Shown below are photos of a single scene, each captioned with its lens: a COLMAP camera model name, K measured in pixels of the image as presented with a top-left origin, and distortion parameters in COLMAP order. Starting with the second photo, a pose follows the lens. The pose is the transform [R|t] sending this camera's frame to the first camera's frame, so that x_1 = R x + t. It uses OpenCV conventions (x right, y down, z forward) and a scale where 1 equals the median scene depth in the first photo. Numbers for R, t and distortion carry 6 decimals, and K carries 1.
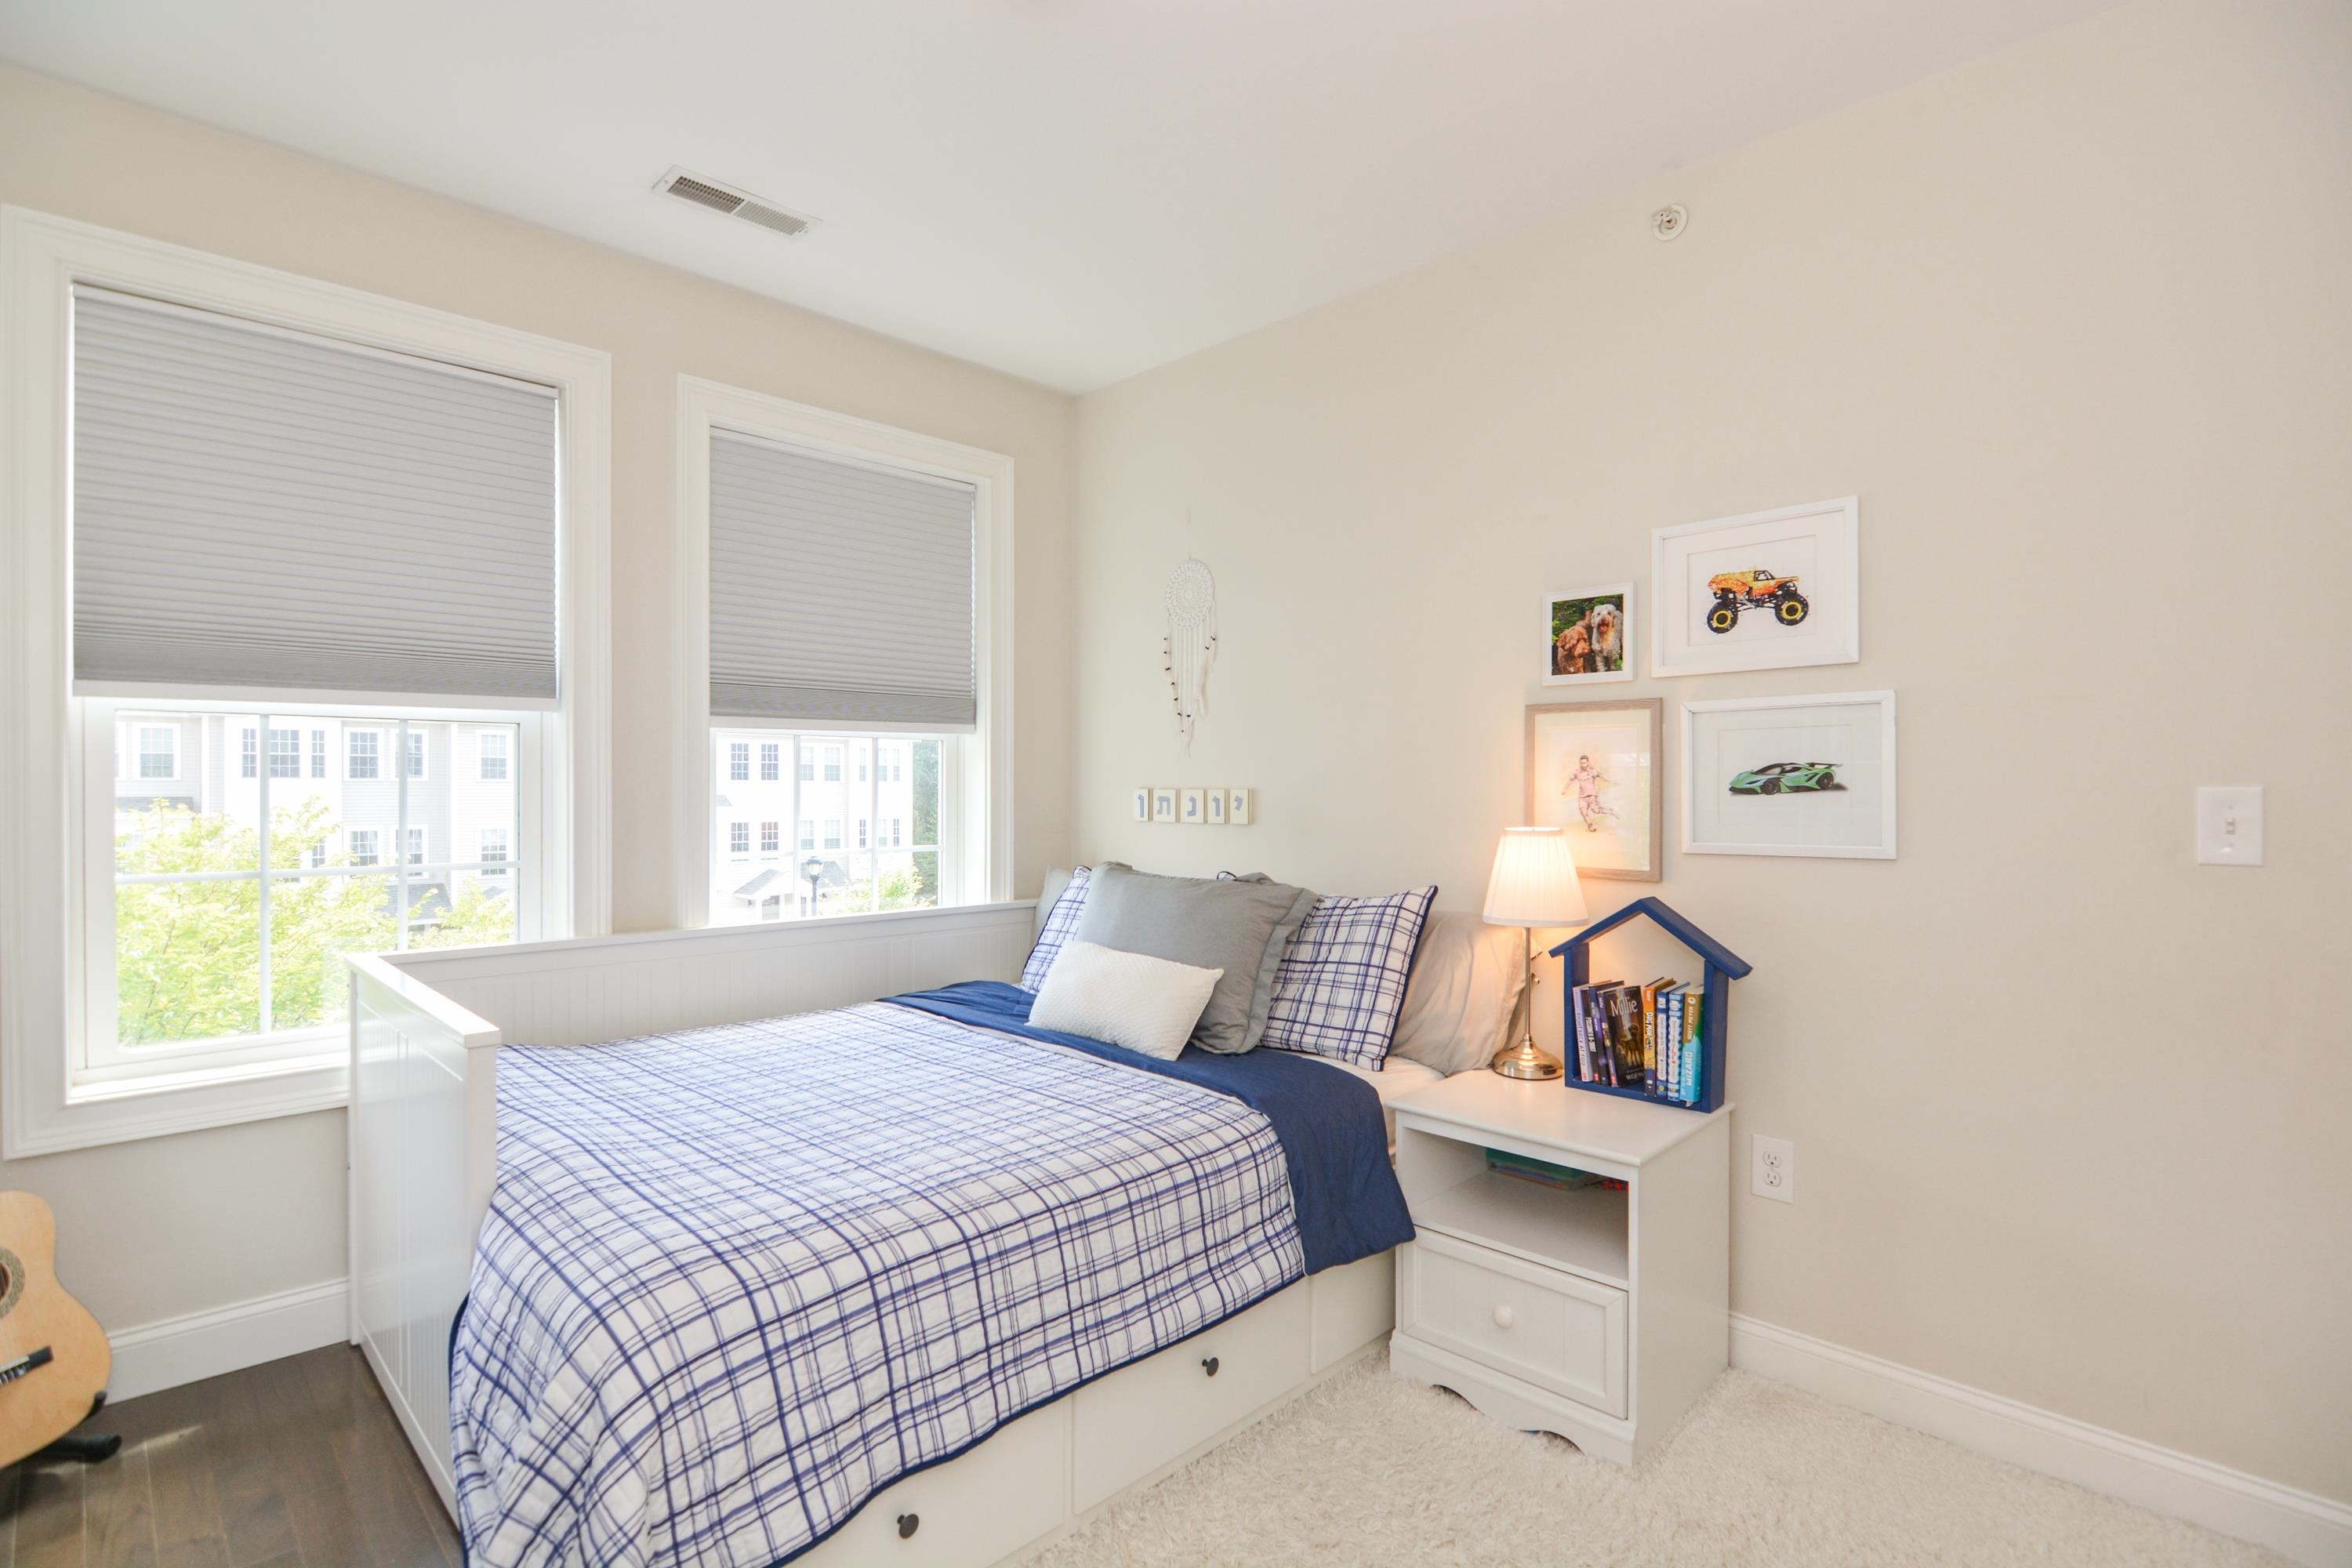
lens RADIAL K [[1126.7, 0, 1177.5], [0, 1126.7, 794.9], [0, 0, 1]] dist [-0.005843, -0.002319]
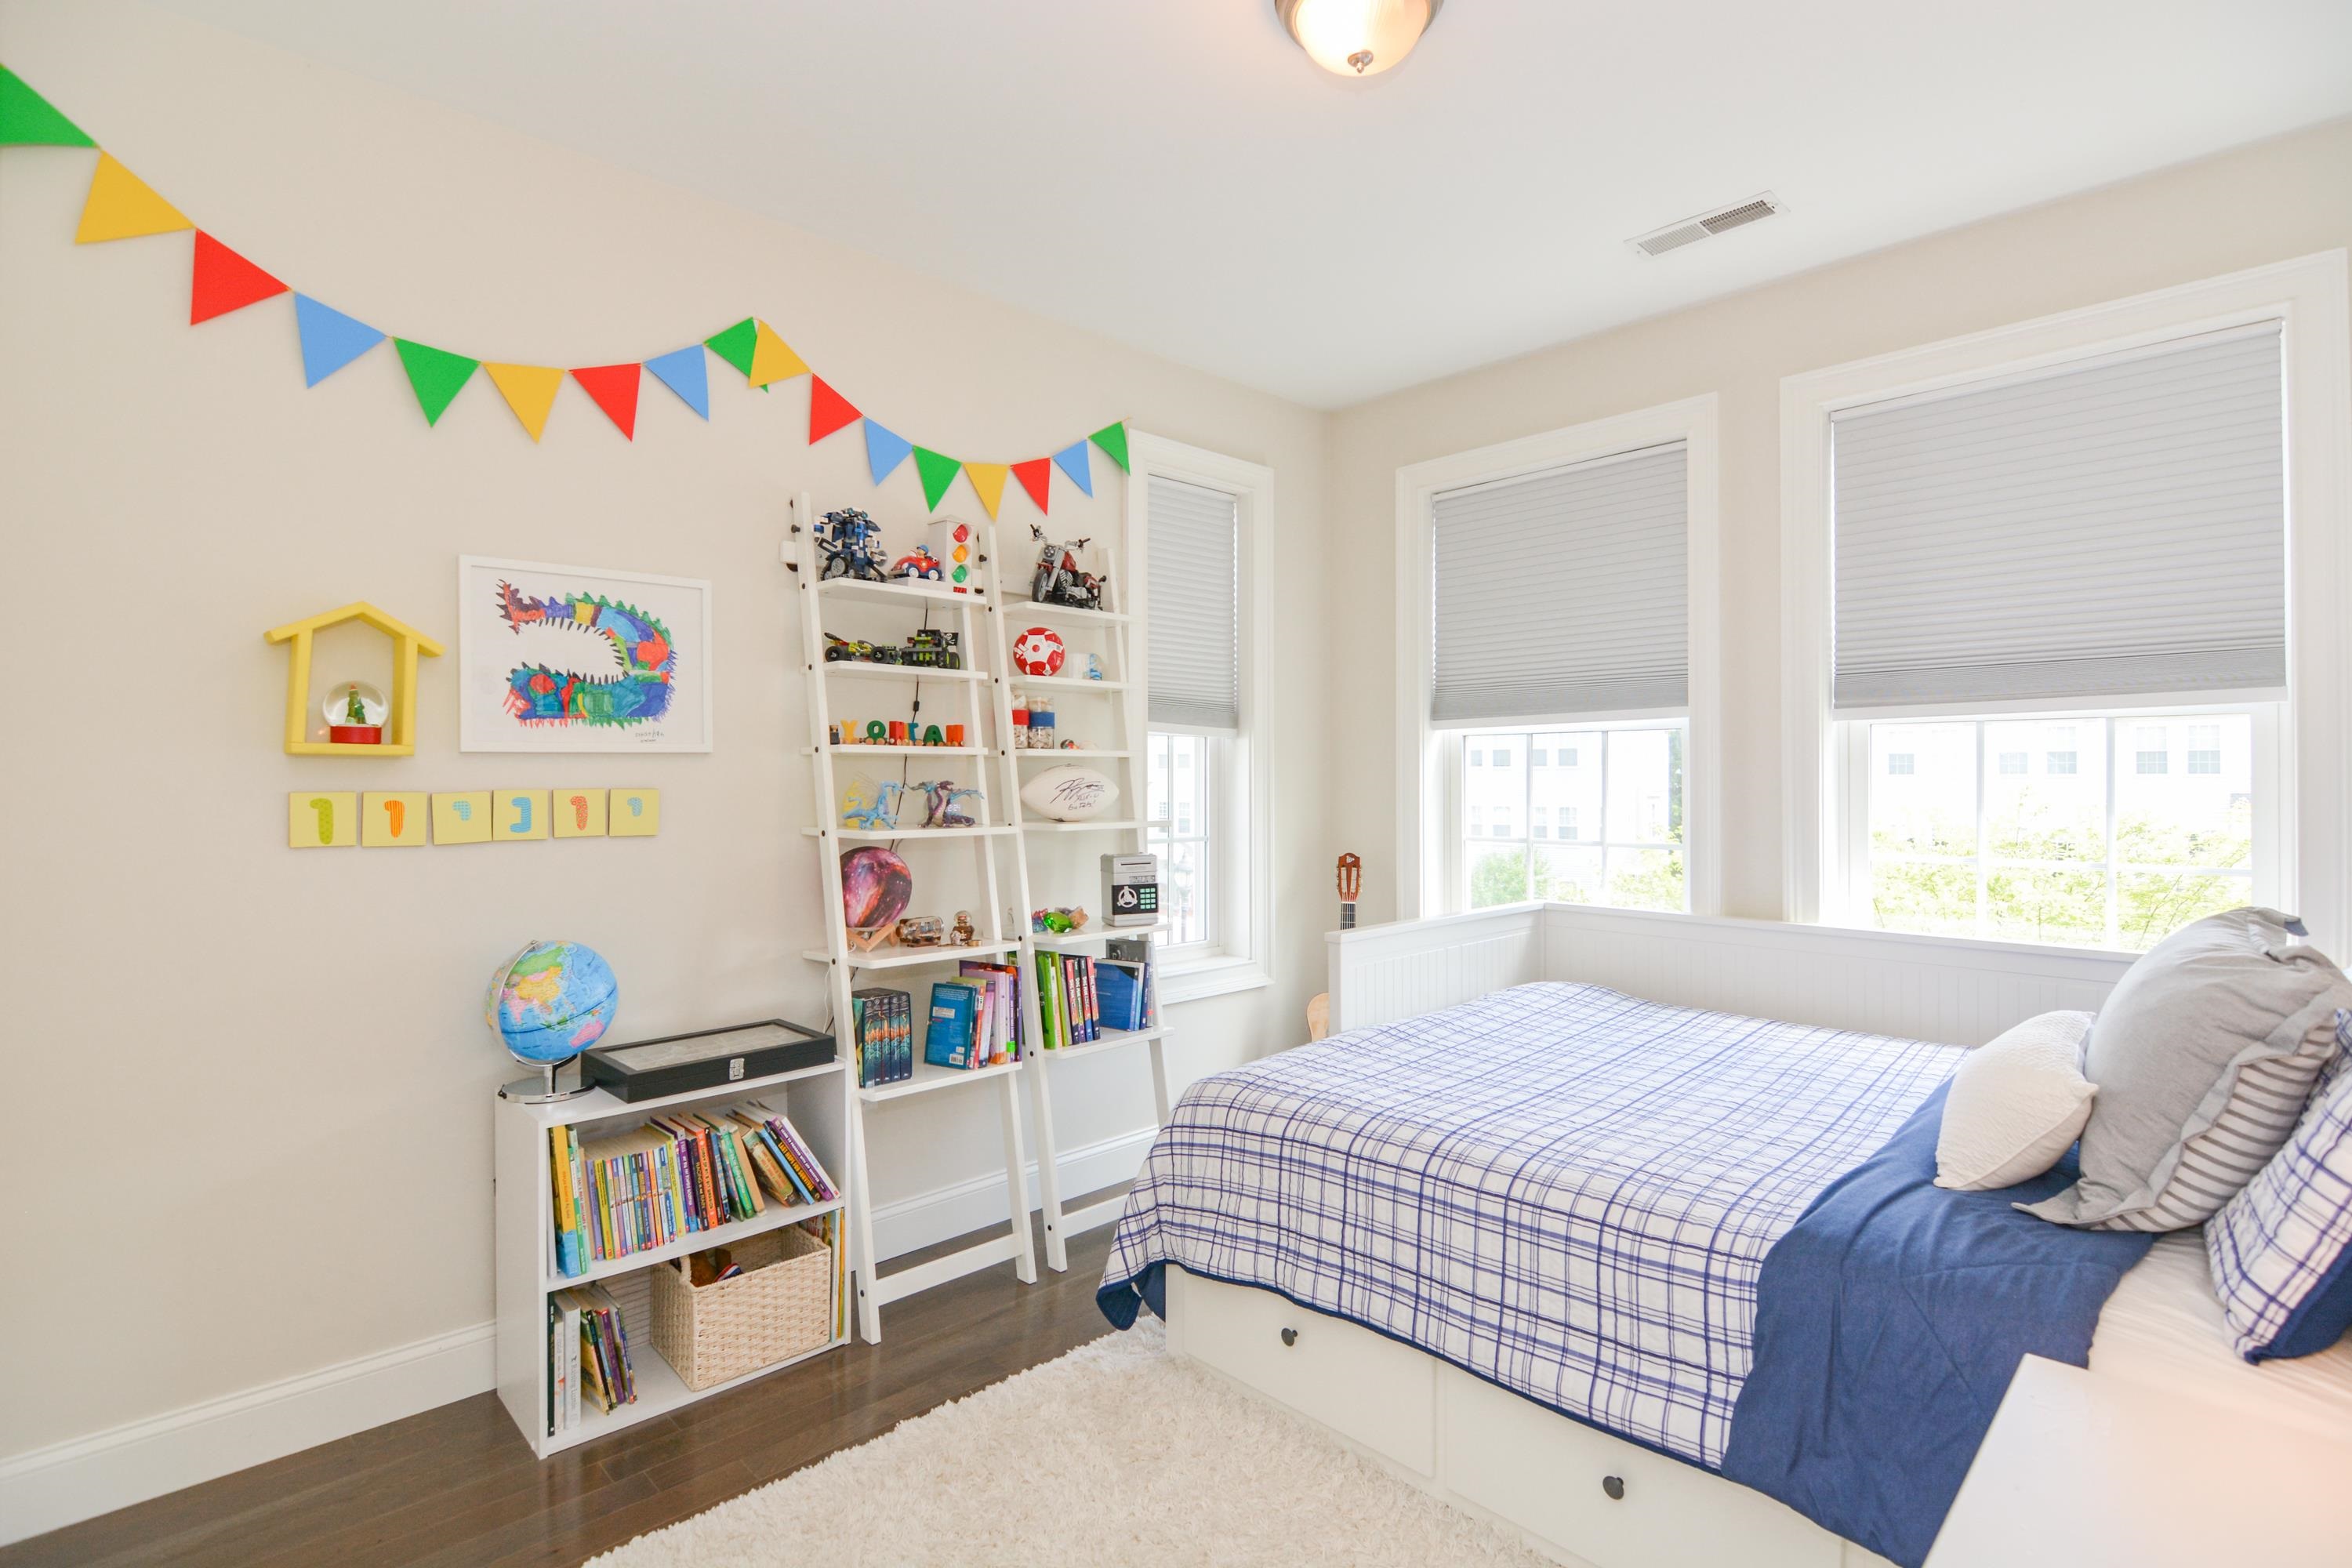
lens RADIAL K [[1126.7, 0, 1189.2], [0, 1126.7, 780.6], [0, 0, 1]] dist [-0.005843, -0.002319]
pose [[-0.003846, 0.001753, -0.999991, 0.651582], [-0.011786, 0.999929, 0.001799, -0.004077], [0.999923, 0.011793, -0.003825, 0.527583]]
